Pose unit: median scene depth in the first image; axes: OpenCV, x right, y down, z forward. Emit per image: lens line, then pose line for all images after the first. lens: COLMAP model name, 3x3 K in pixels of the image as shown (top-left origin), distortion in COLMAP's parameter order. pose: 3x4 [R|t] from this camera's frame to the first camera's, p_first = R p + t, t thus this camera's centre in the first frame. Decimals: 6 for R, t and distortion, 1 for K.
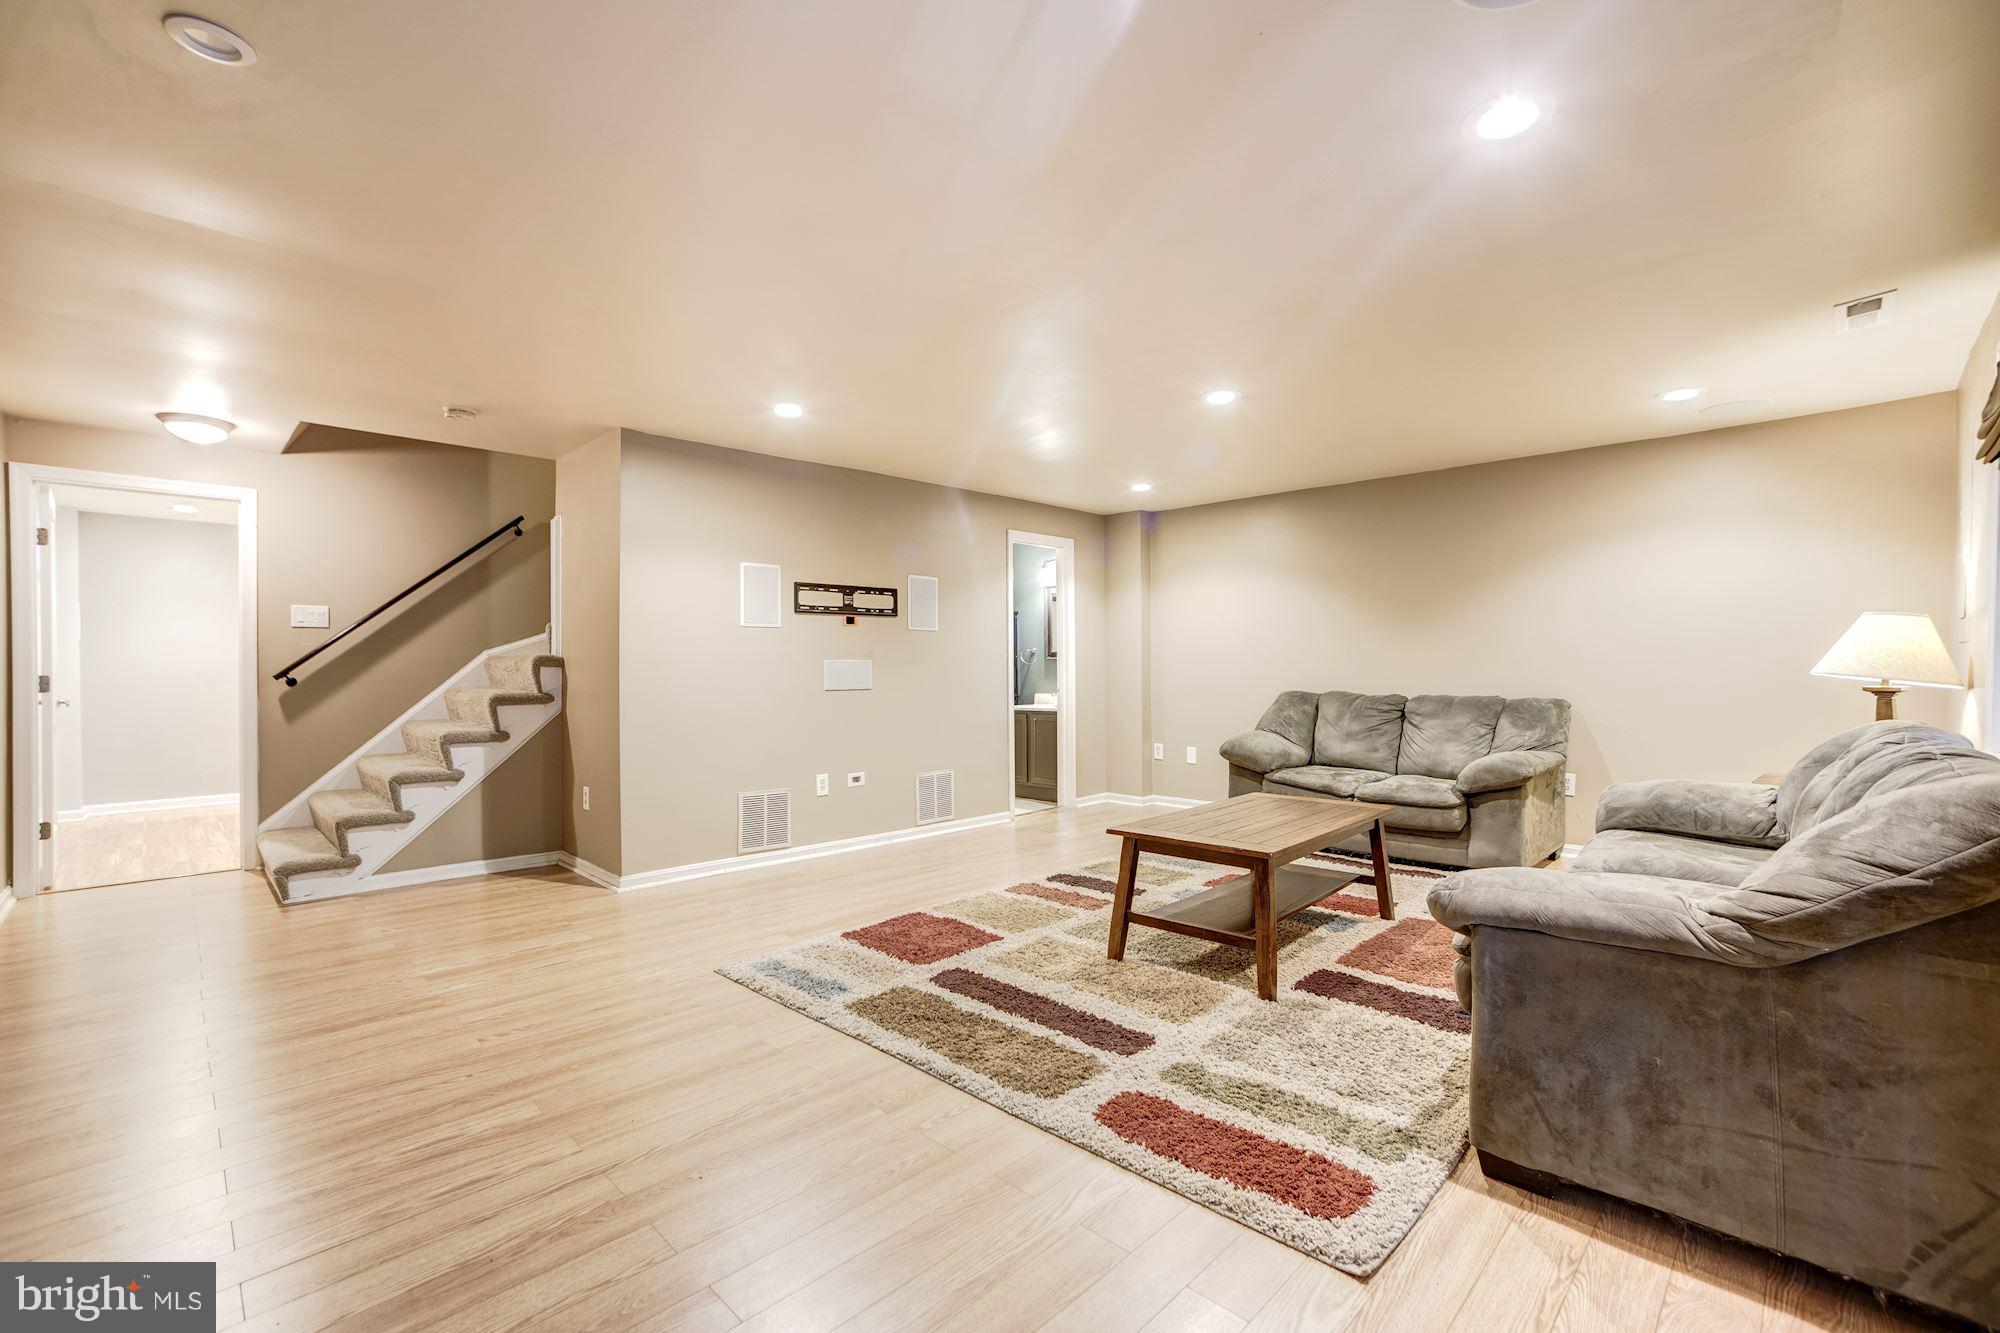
lens RADIAL K [[880.4, 0, 983.6], [0, 880.4, 667.1], [0, 0, 1]] dist [-0.046251, 0.022142]
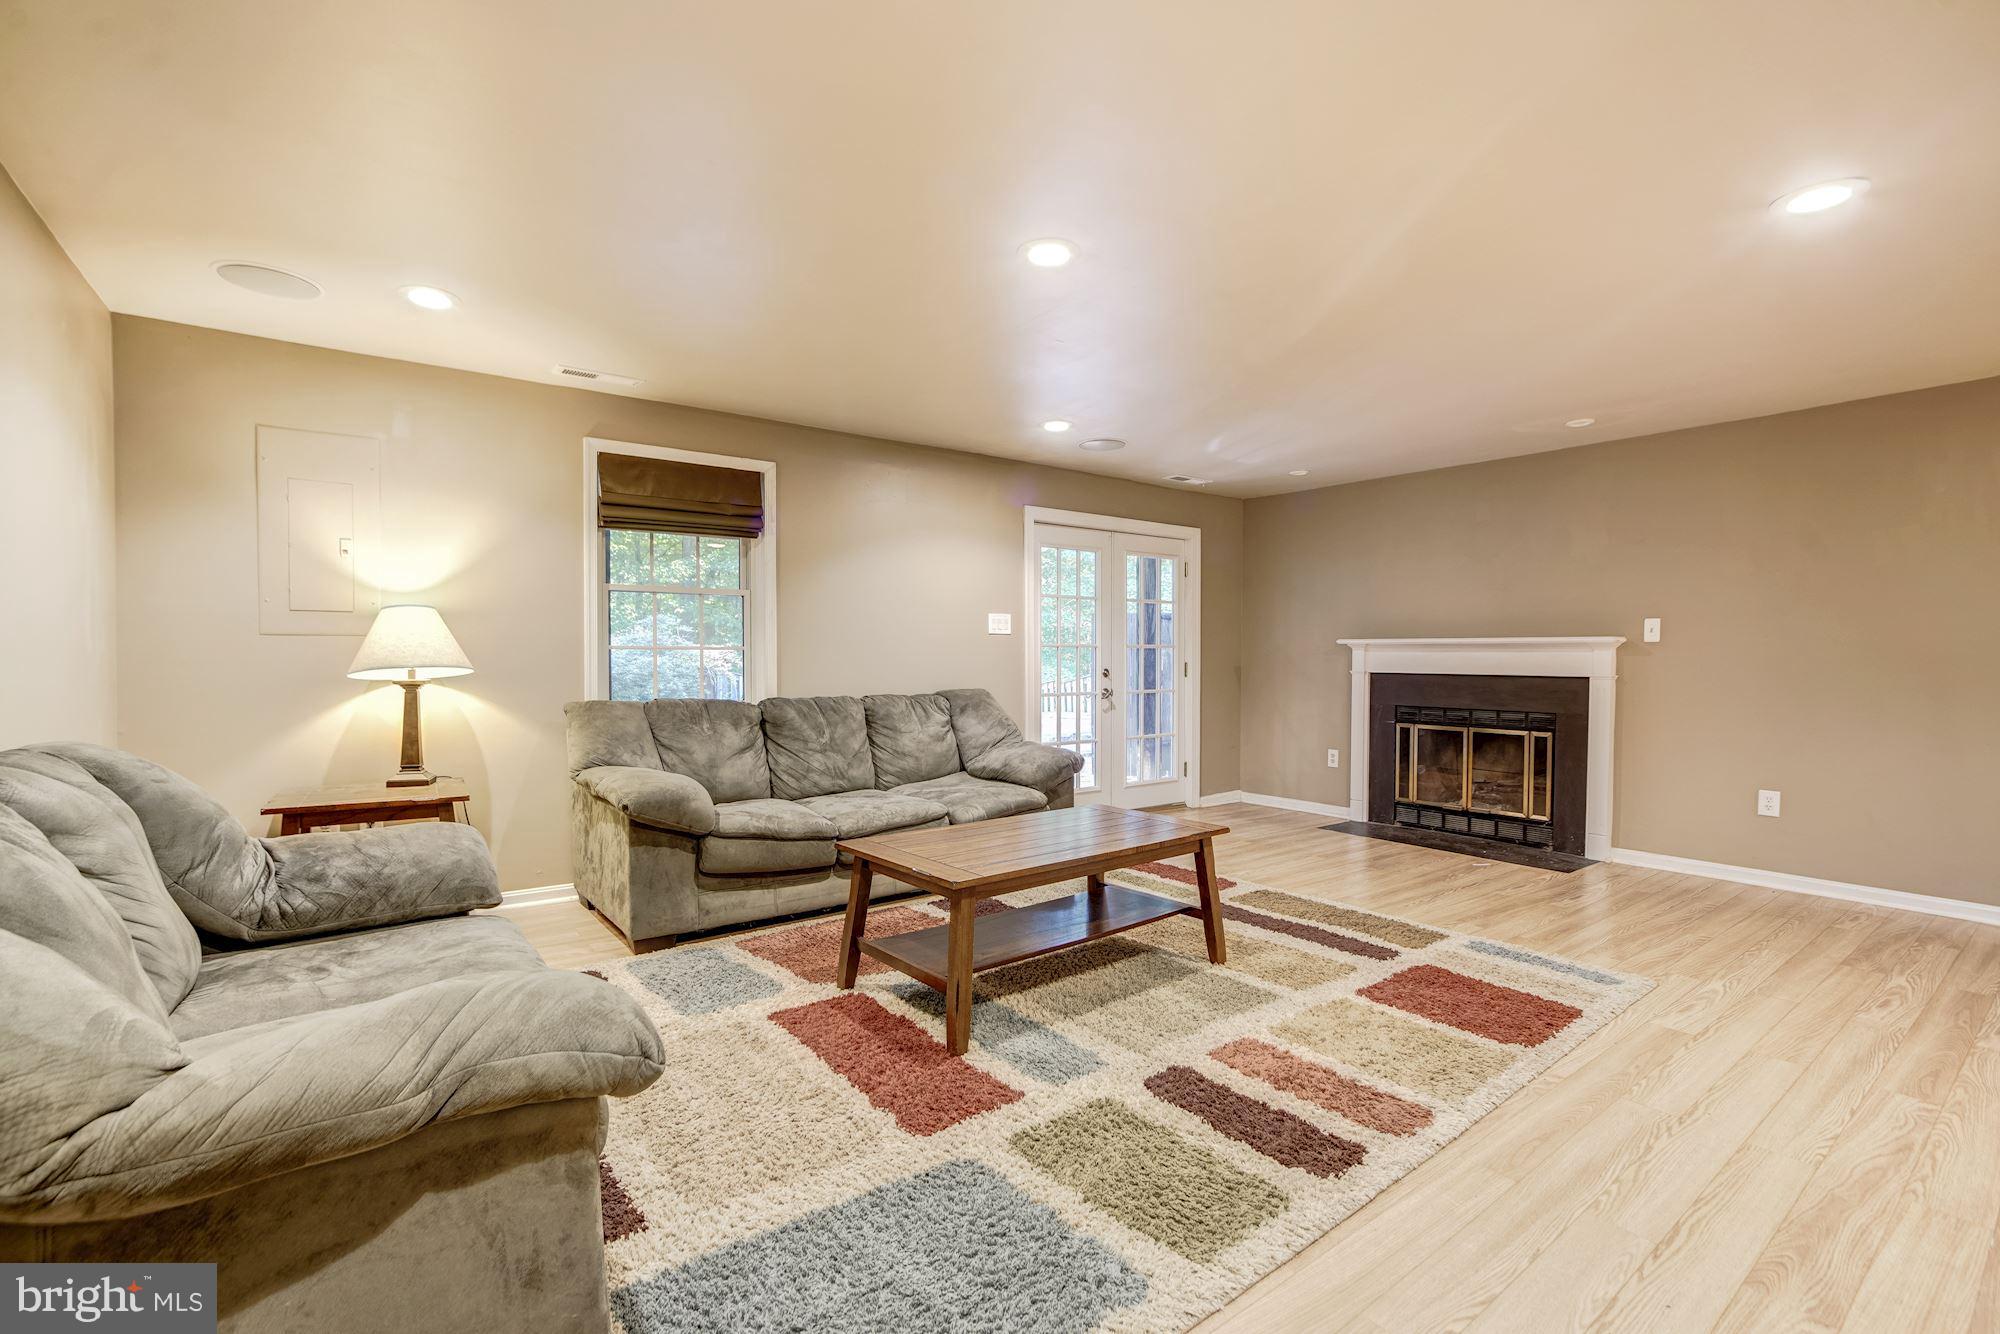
lens RADIAL K [[880.4, 0, 983.6], [0, 880.4, 667.6], [0, 0, 1]] dist [-0.046251, 0.022142]
pose [[-0.989832, -0.000151, 0.142240, 0.285698], [0.001204, 0.999955, 0.009441, 0.000410], [-0.142235, 0.009516, -0.989787, 2.095356]]
